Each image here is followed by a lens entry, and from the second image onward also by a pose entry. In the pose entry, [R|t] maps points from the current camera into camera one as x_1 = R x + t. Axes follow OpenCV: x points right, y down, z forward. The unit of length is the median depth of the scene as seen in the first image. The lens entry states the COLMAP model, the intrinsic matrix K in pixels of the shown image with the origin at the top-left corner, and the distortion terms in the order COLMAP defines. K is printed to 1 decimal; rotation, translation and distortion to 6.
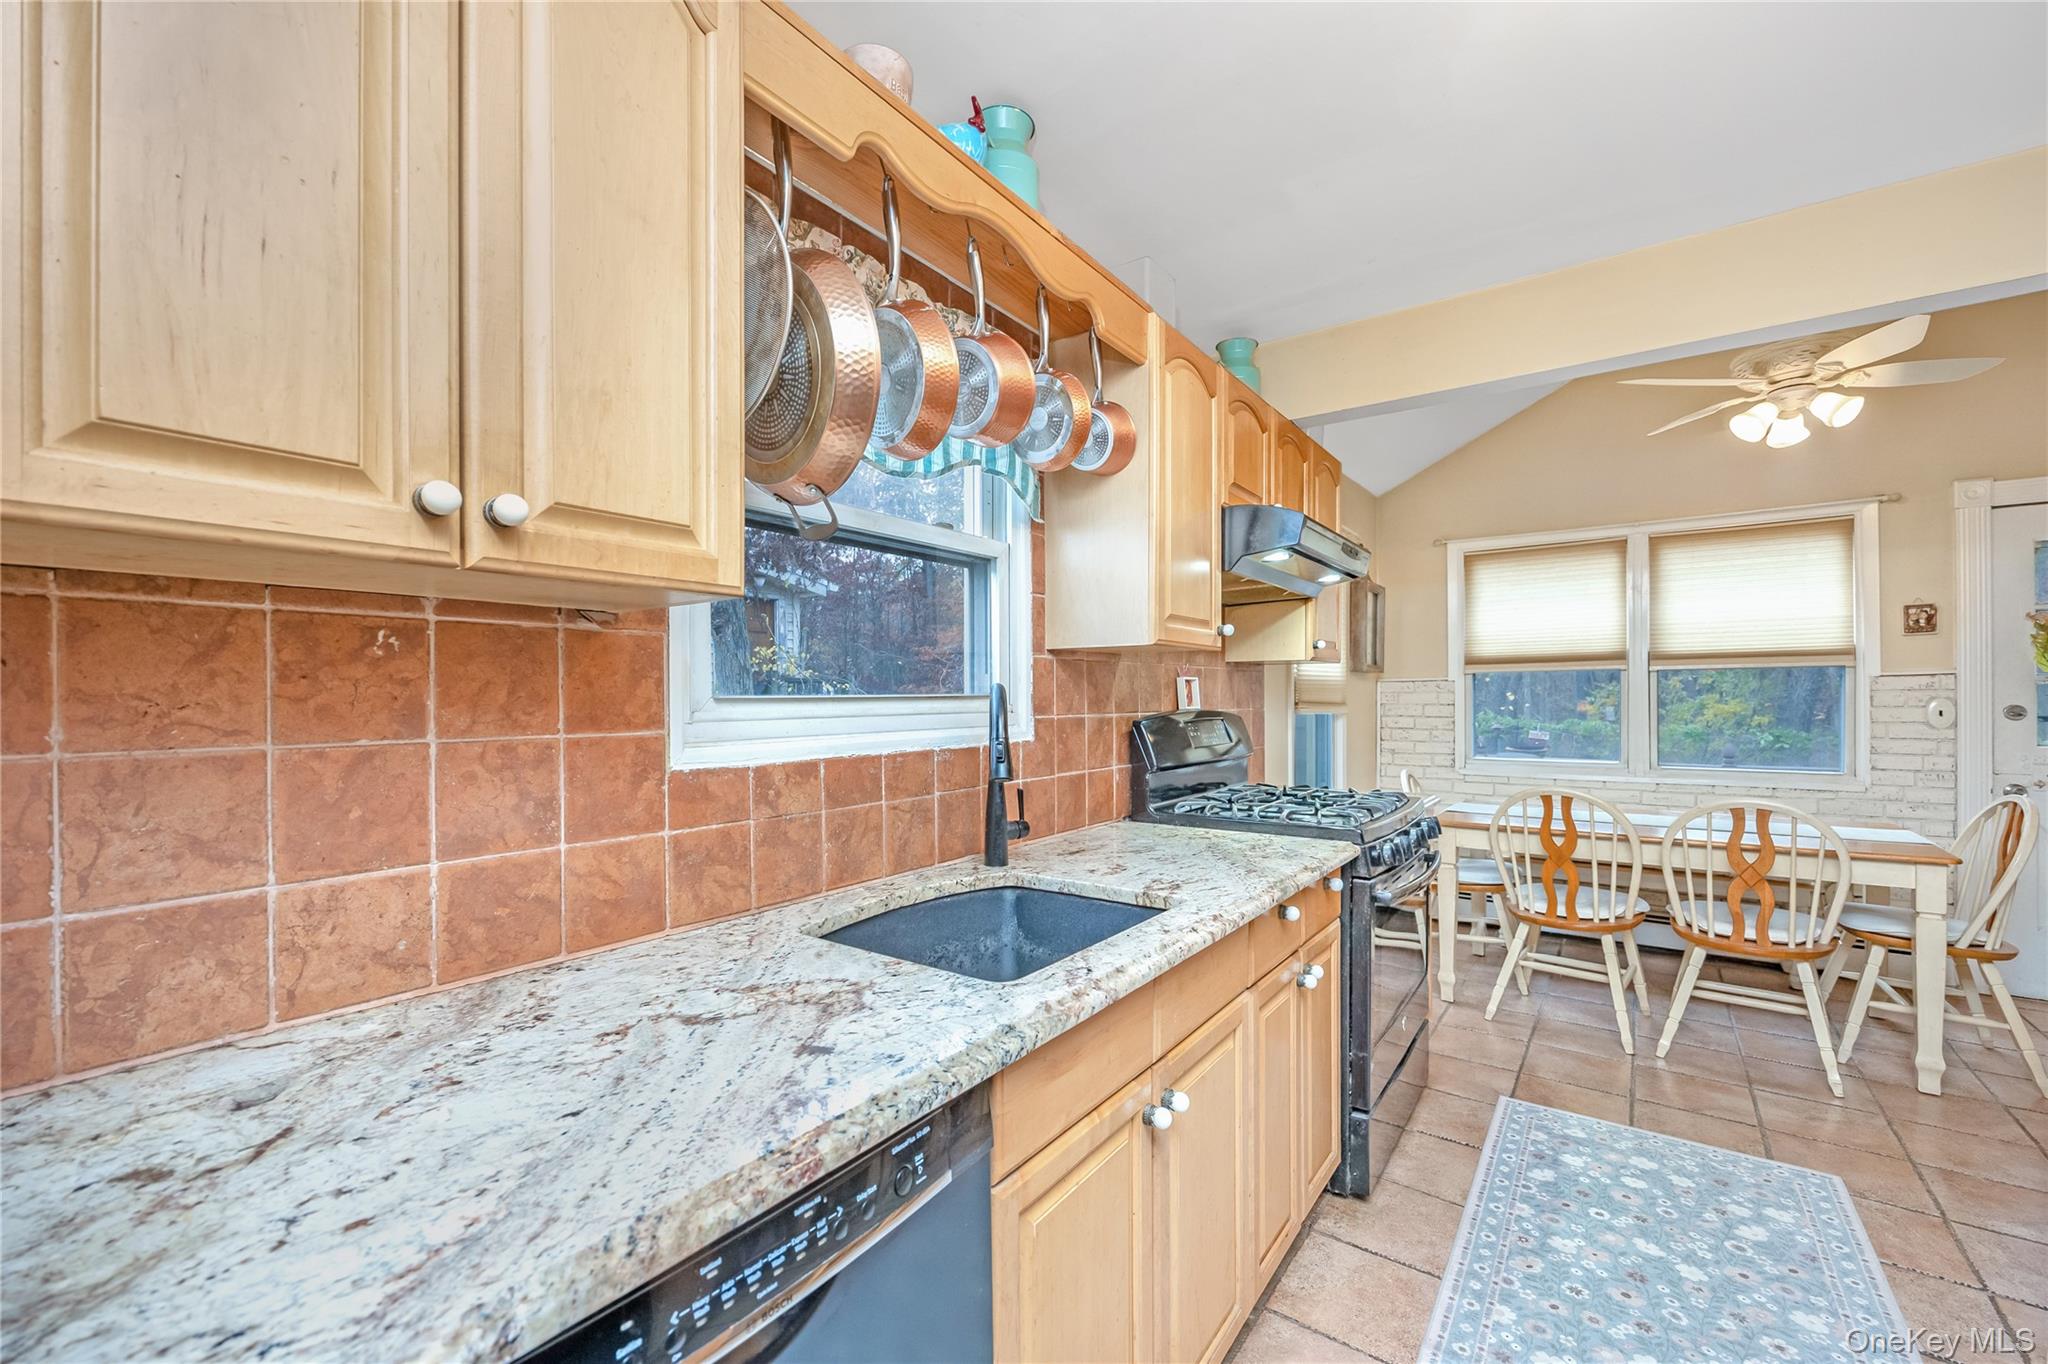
lens RADIAL K [[836.2, 0, 1020.5], [0, 836.2, 698.2], [0, 0, 1]] dist [-0.002093, -0.000205]
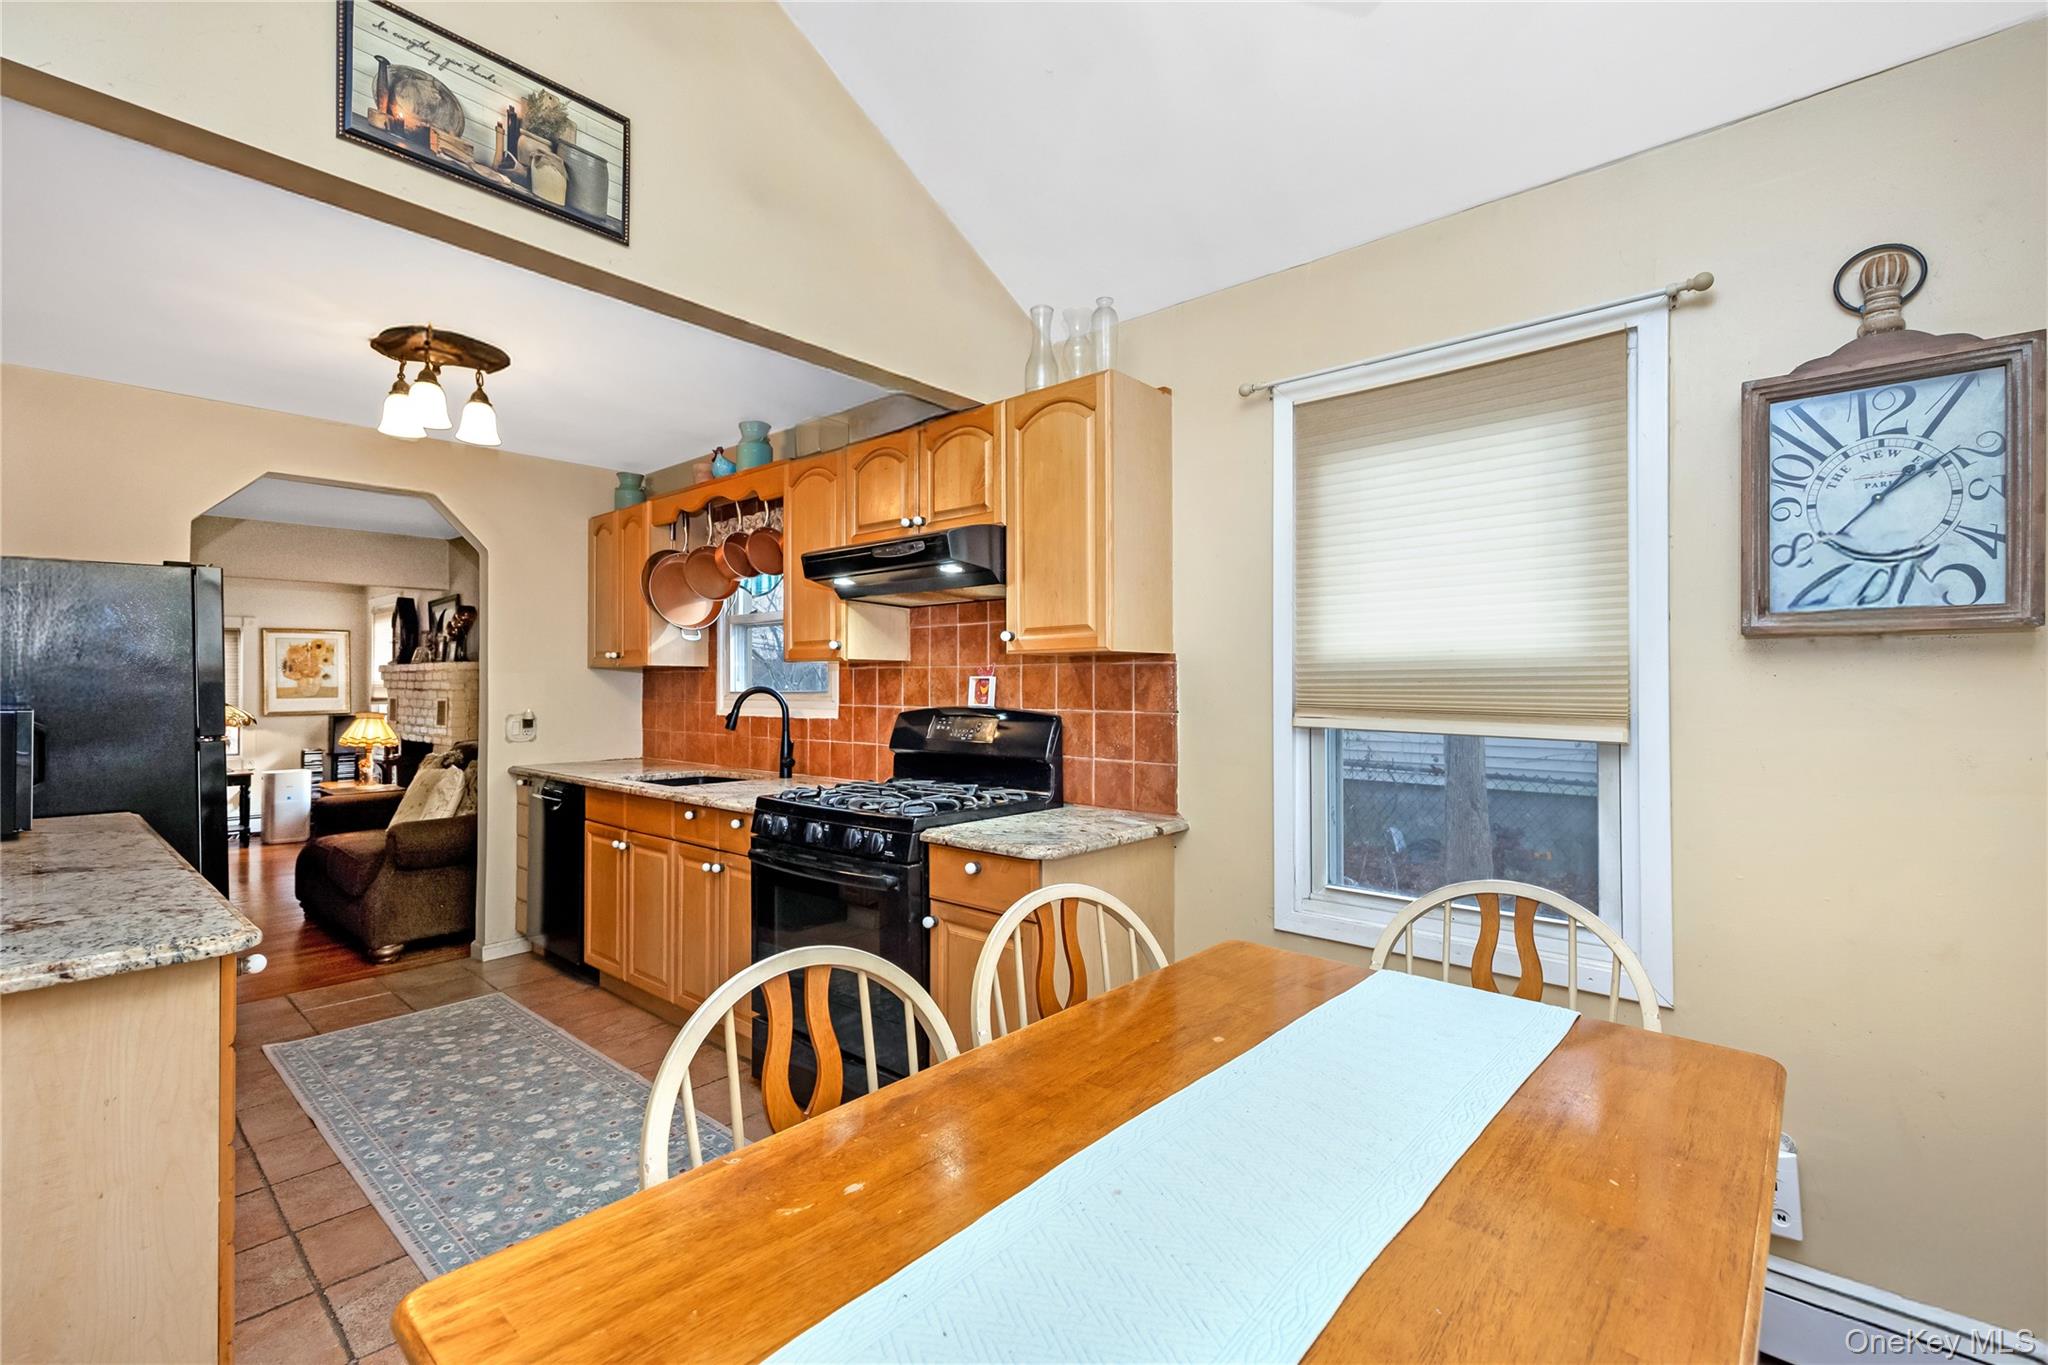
lens RADIAL K [[877.6, 0, 1024.0], [0, 877.6, 682.5], [0, 0, 1]] dist [0.017390, 0.000003]
pose [[-0.087336, 0.009072, -0.996138, 1.053623], [0.003358, 0.999956, 0.008812, -0.021967], [0.996173, -0.002575, -0.087363, 0.927316]]
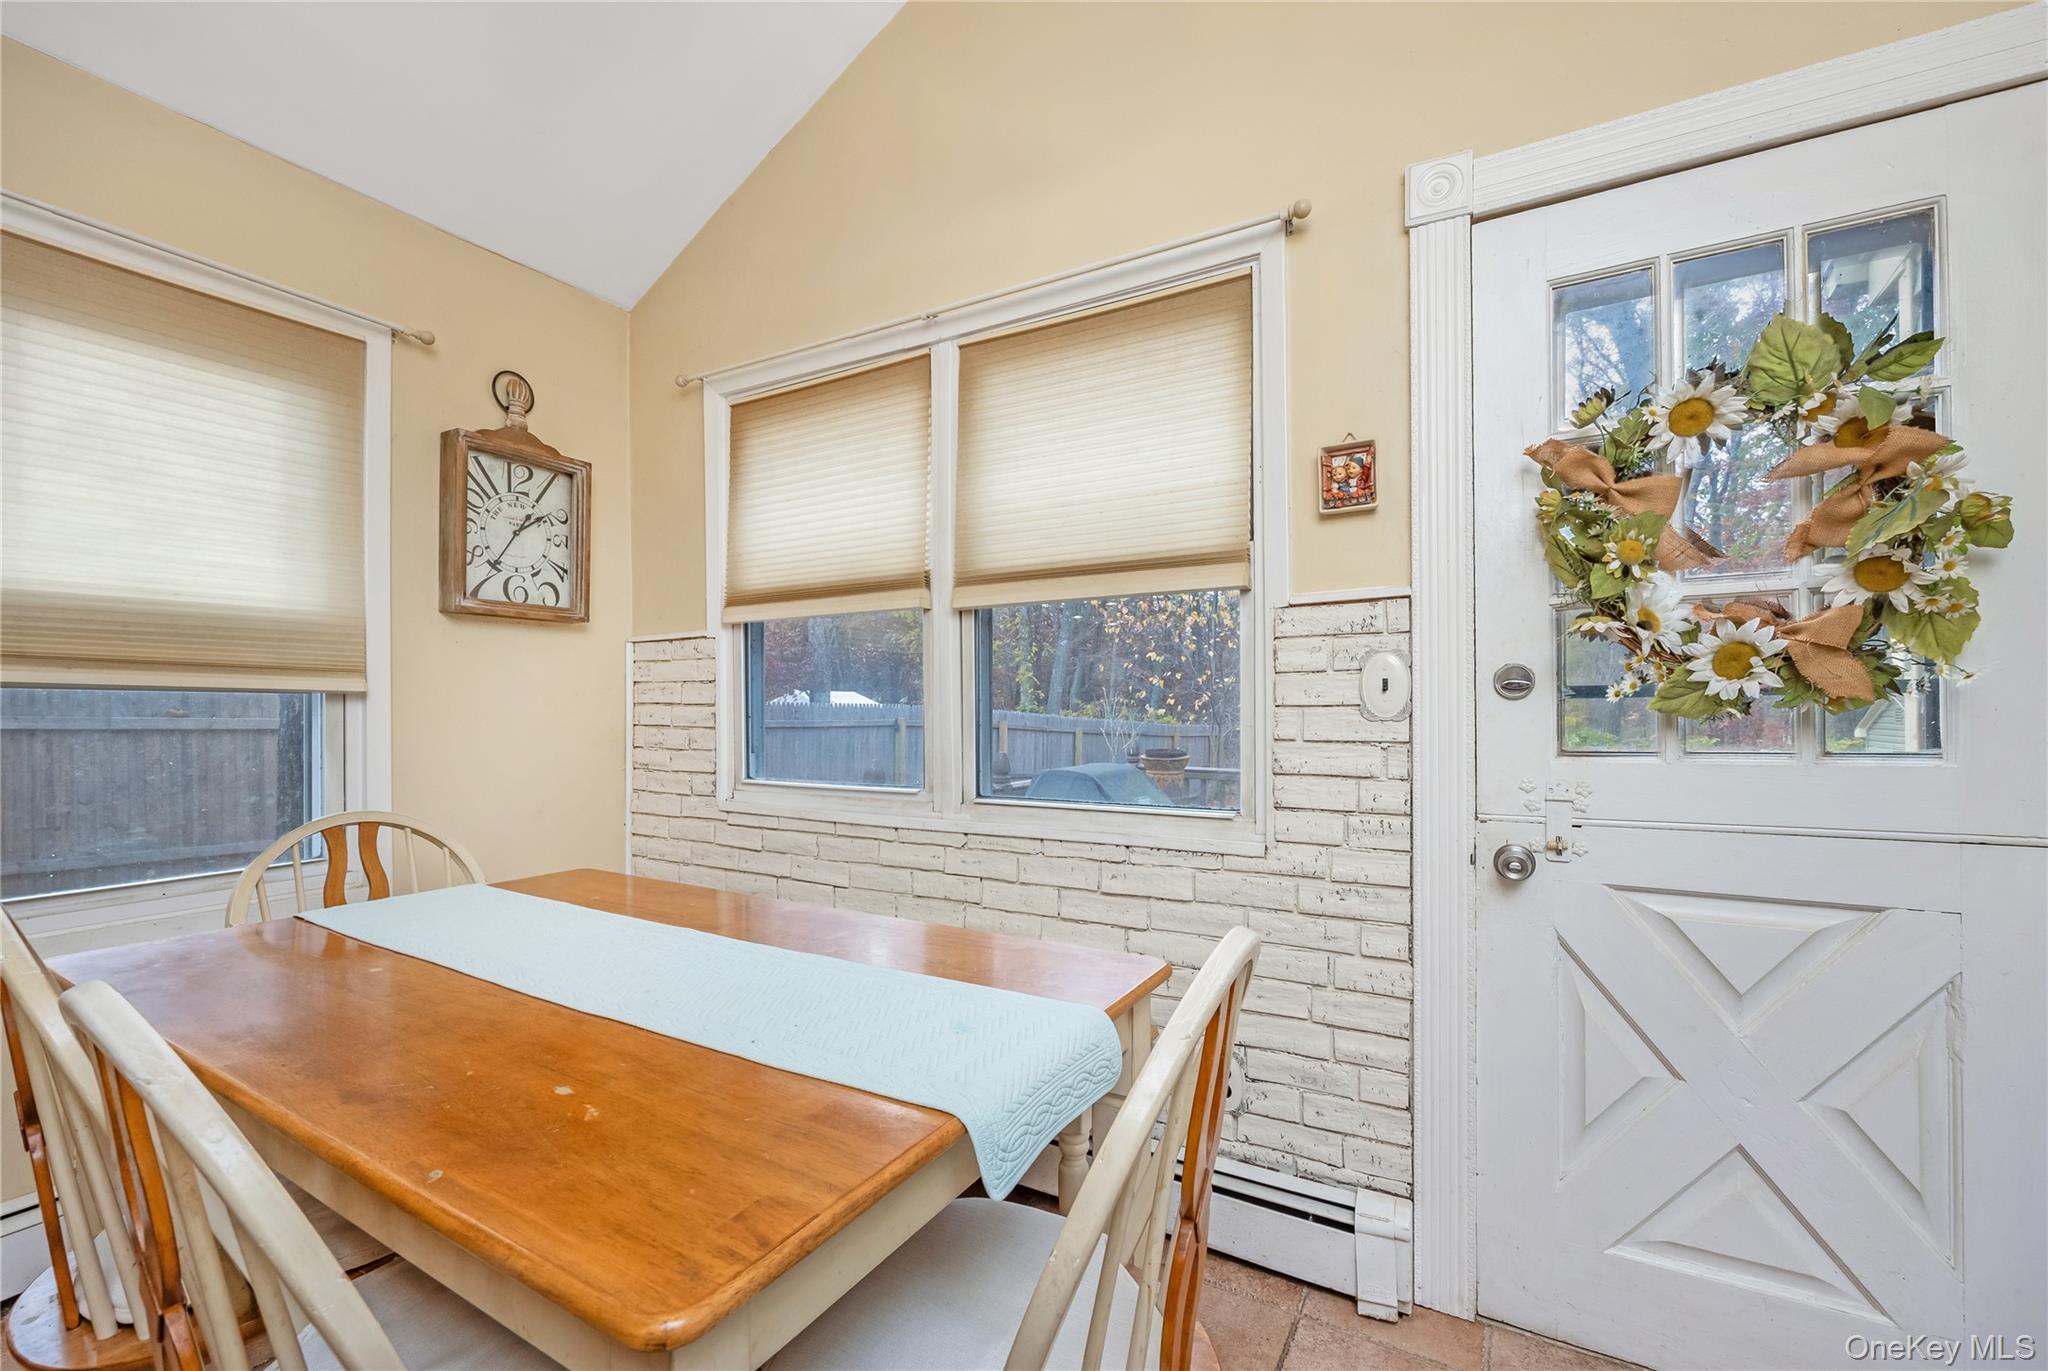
lens RADIAL K [[836.2, 0, 1020.5], [0, 836.2, 701.7], [0, 0, 1]] dist [-0.002093, -0.000205]
pose [[0.993552, 0.004316, 0.113294, 0.878854], [-0.003506, 0.999967, -0.007351, 0.032285], [-0.113322, 0.006906, 0.993534, 0.588707]]
